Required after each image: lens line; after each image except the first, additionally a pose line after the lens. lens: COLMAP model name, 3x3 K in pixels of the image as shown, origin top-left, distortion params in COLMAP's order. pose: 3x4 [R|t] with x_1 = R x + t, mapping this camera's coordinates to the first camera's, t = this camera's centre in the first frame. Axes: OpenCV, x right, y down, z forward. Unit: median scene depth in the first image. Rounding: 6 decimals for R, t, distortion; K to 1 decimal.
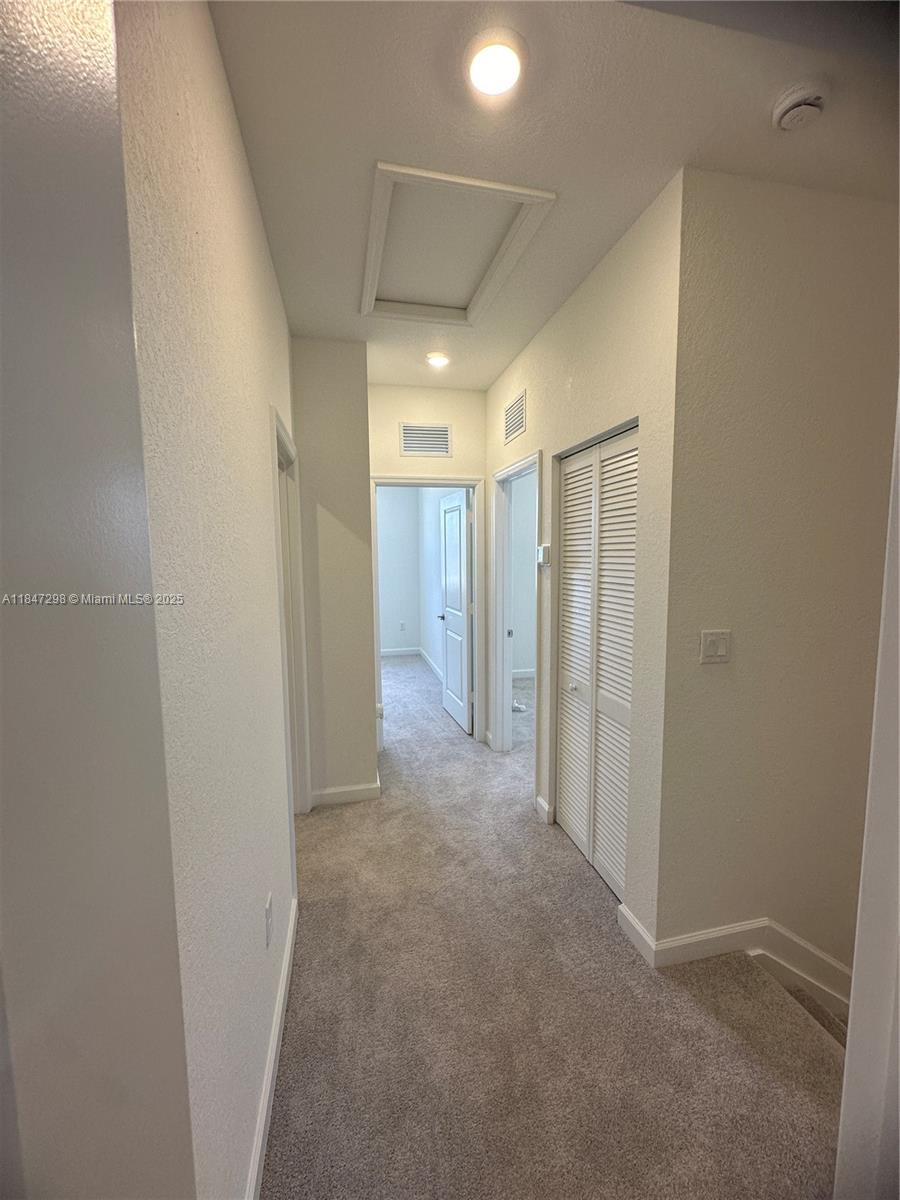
lens RADIAL K [[484.3, 0, 450.0], [0, 484.3, 600.0], [0, 0, 1]] dist [0.001201, 0.000128]
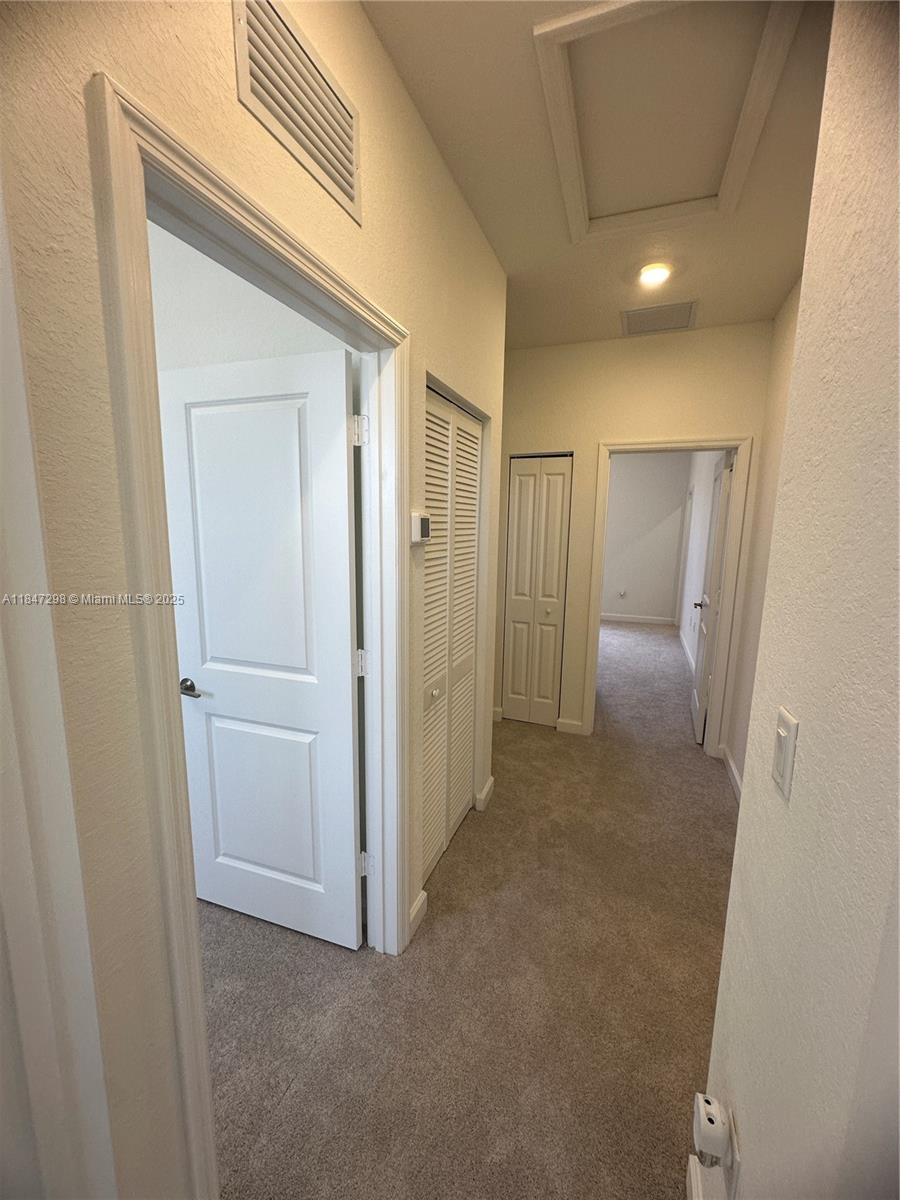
lens RADIAL K [[484.3, 0, 450.0], [0, 484.3, 600.0], [0, 0, 1]] dist [0.001201, 0.000128]
pose [[0.592642, -0.108703, 0.798097, -0.237324], [0.062641, 0.994071, 0.088879, -0.068021], [-0.803026, -0.002680, 0.595937, 0.731513]]
